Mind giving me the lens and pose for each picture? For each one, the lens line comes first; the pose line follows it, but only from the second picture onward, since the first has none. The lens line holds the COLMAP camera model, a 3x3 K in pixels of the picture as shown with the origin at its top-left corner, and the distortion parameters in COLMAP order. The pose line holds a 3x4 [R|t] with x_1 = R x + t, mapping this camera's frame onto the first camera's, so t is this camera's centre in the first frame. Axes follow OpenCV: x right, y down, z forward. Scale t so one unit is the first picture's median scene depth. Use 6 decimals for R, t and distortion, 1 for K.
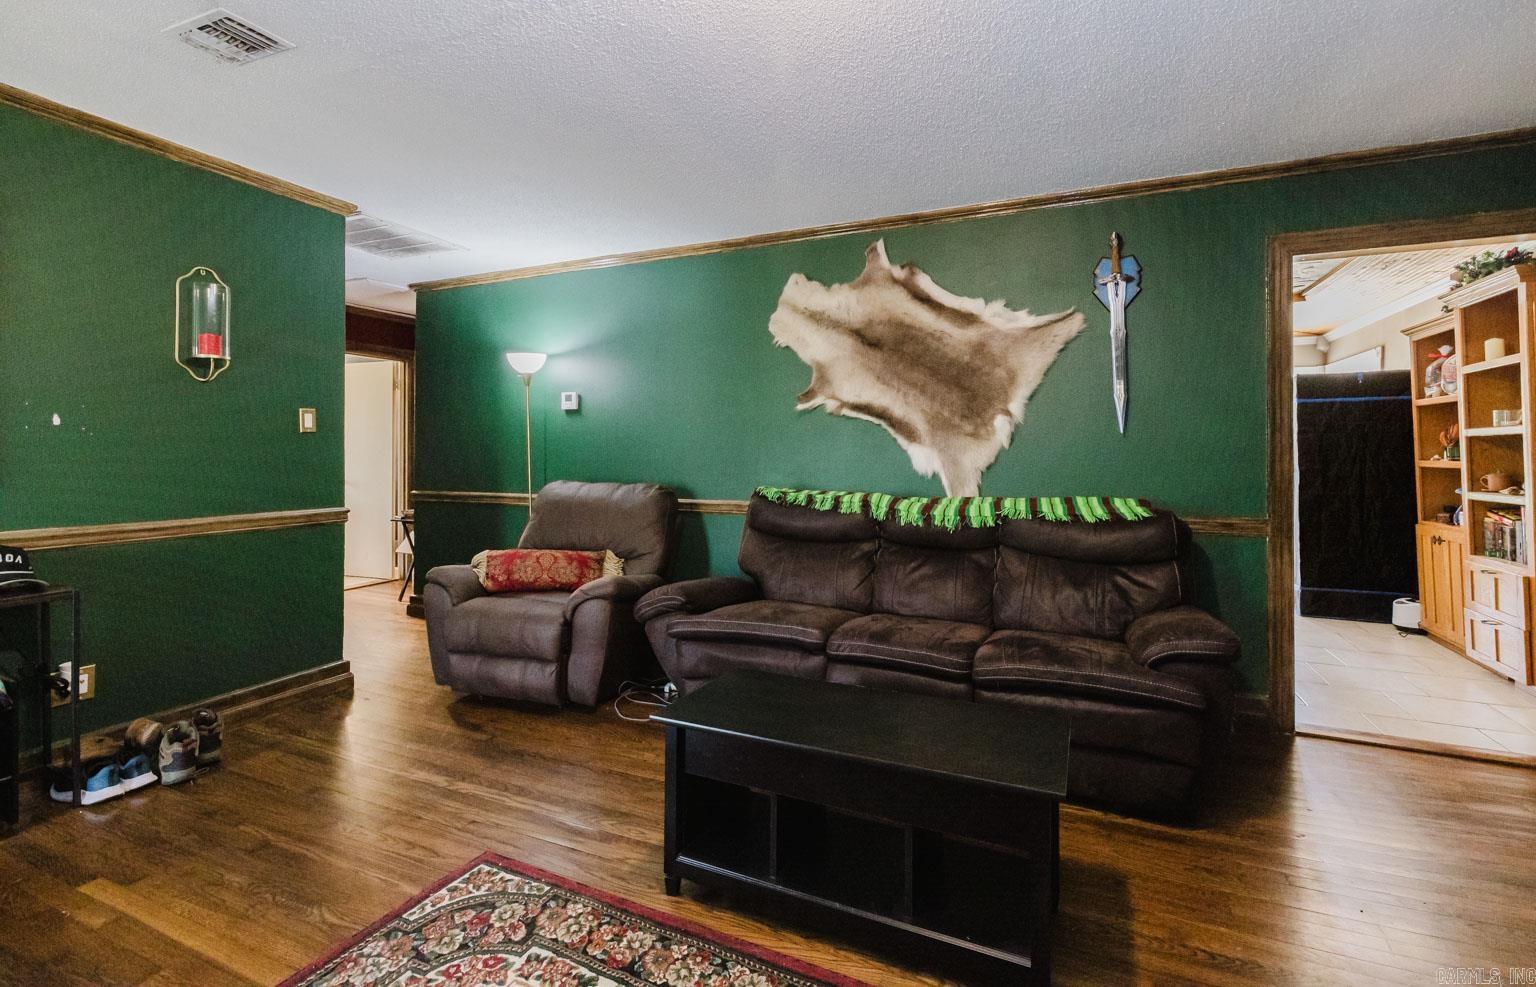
lens RADIAL K [[664.5, 0, 788.7], [0, 664.5, 448.8], [0, 0, 1]] dist [-0.002472, -0.000233]
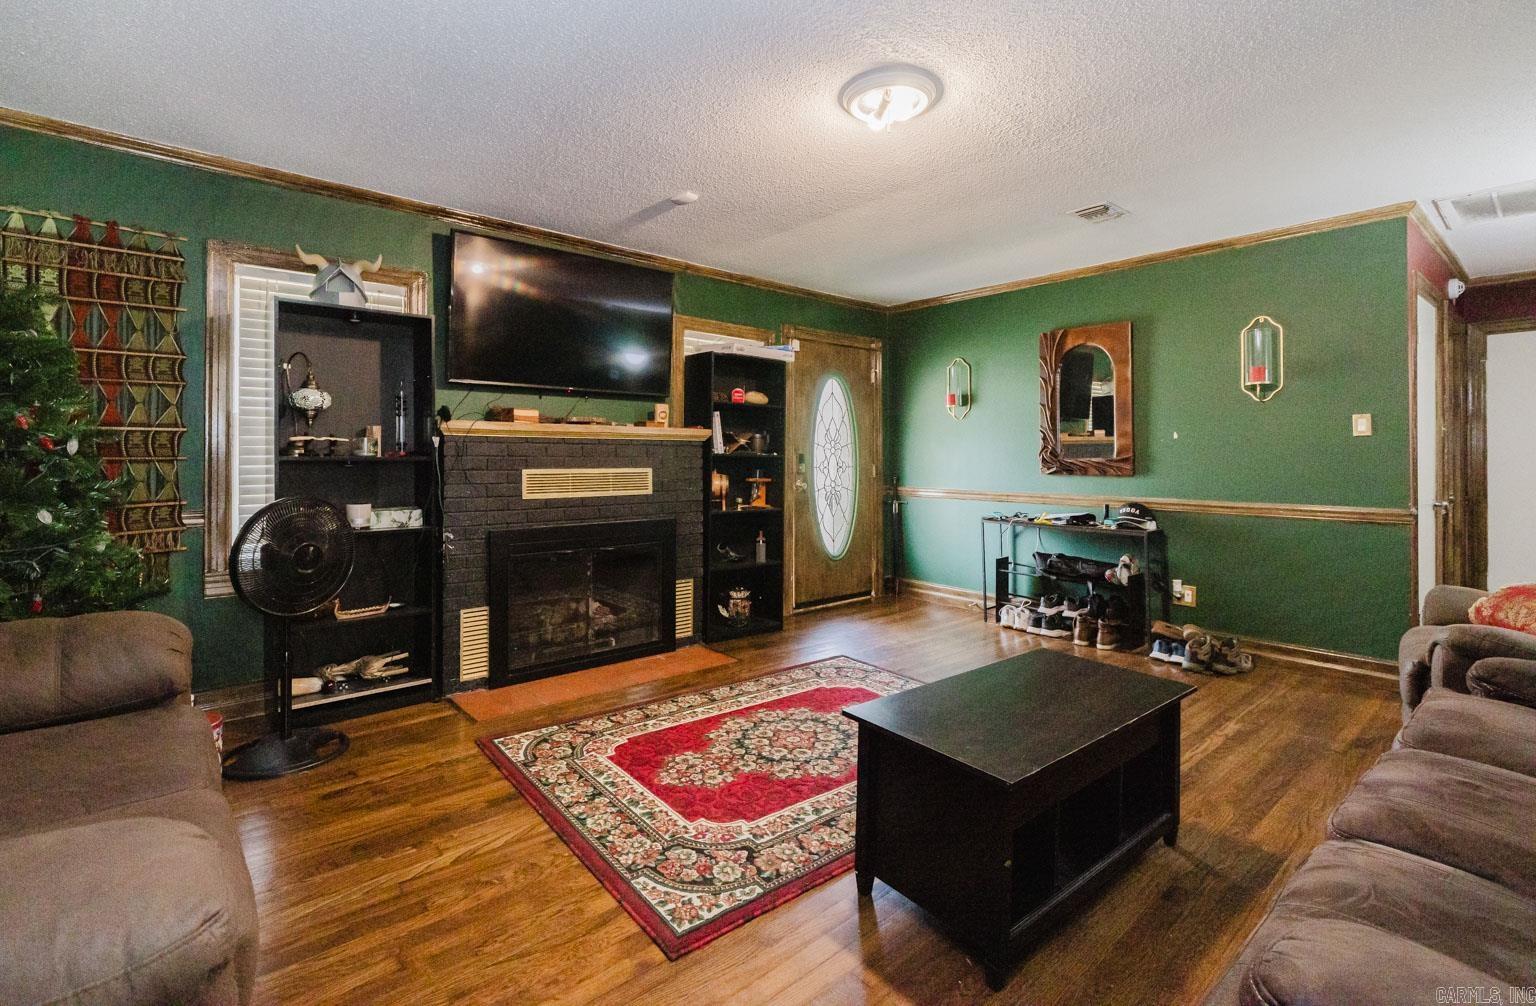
lens RADIAL K [[682.9, 0, 749.4], [0, 682.9, 458.5], [0, 0, 1]] dist [0.000380, -0.000221]
pose [[-0.446869, -0.002450, -0.894596, 0.720569], [-0.001494, 0.999997, -0.001993, 0.015687], [0.894598, 0.000446, -0.446871, 0.609882]]
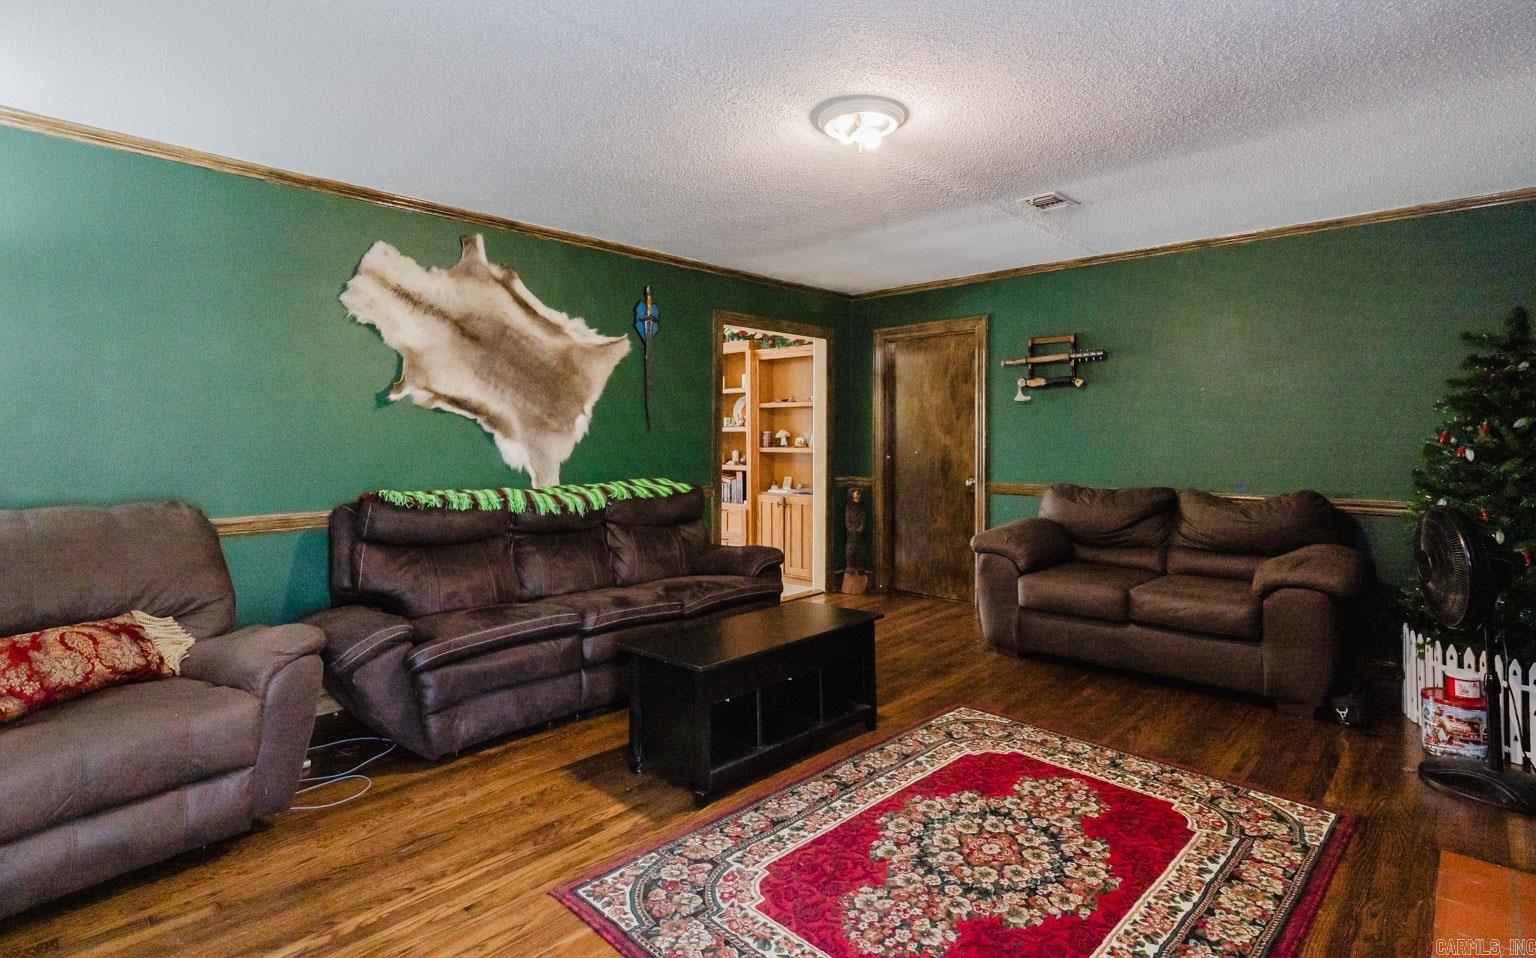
lens RADIAL K [[769.8, 0, 766.7], [0, 769.8, 414.7], [0, 0, 1]] dist [-0.000512, -0.000176]
pose [[0.342703, 0.022897, 0.939165, -0.861055], [-0.006289, 0.999736, -0.022079, -0.023056], [-0.939423, 0.001661, 0.342757, 0.217990]]
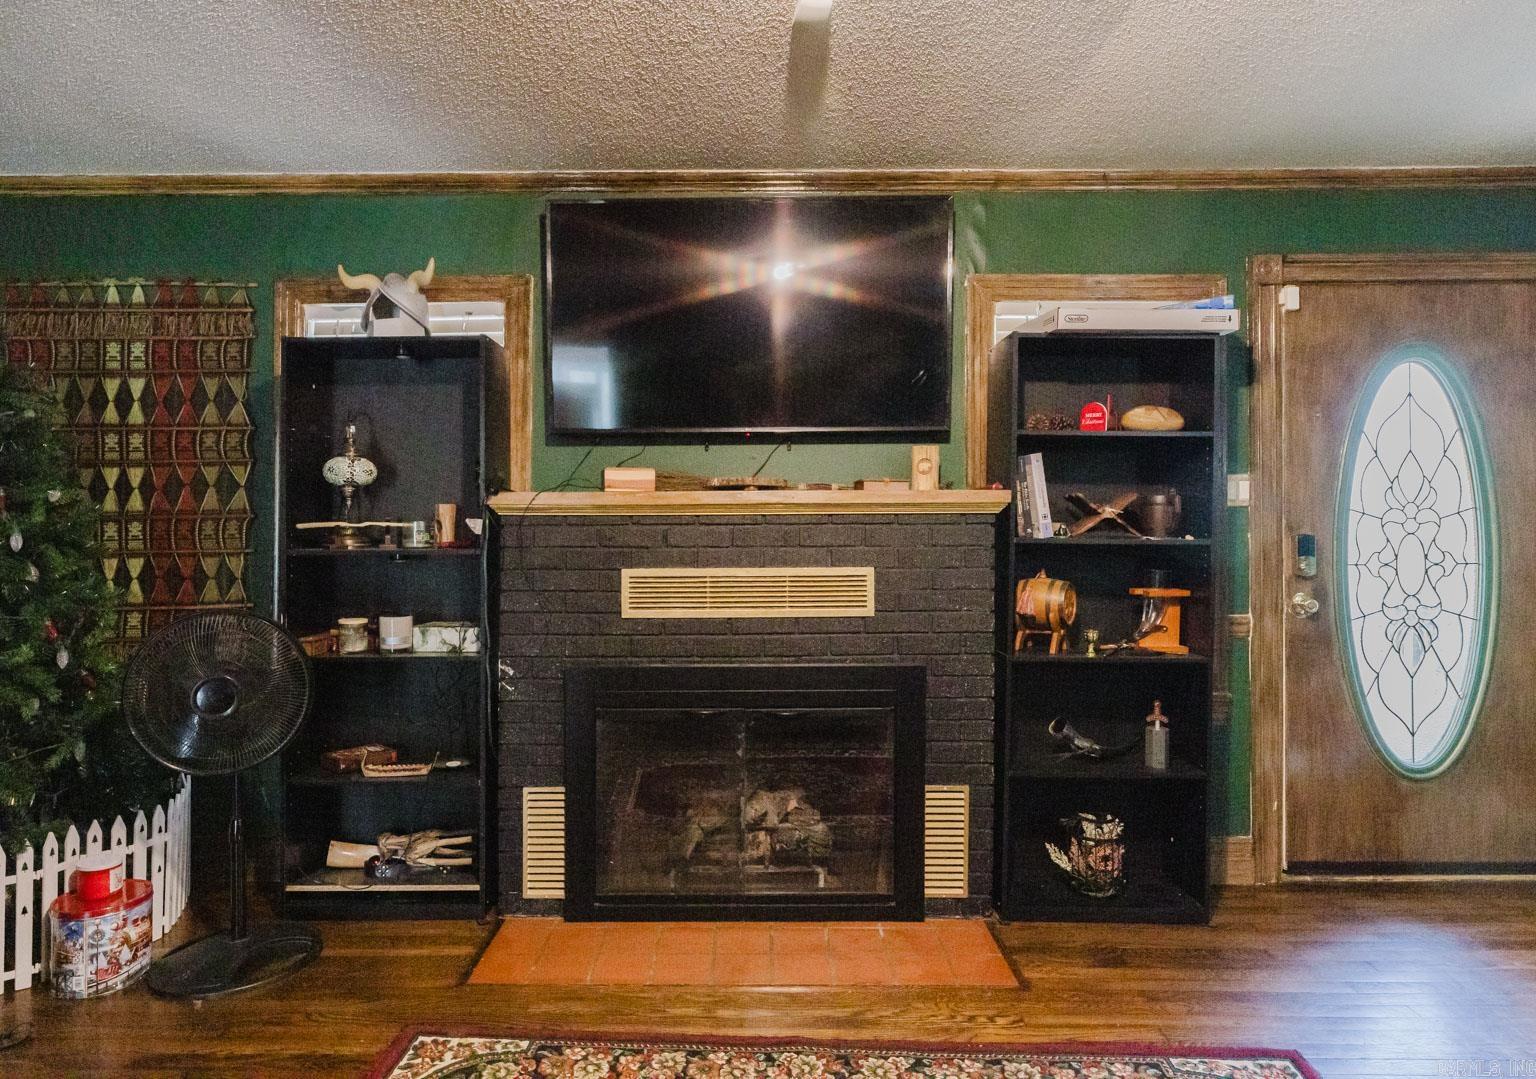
lens RADIAL K [[870.0, 0, 768.6], [0, 870.0, 536.8], [0, 0, 1]] dist [-0.002523, -0.000816]
pose [[-0.919121, 0.003249, -0.393963, 0.110359], [0.003022, 0.999995, 0.001198, 0.000123], [0.393964, -0.000089, -0.919126, 0.628726]]
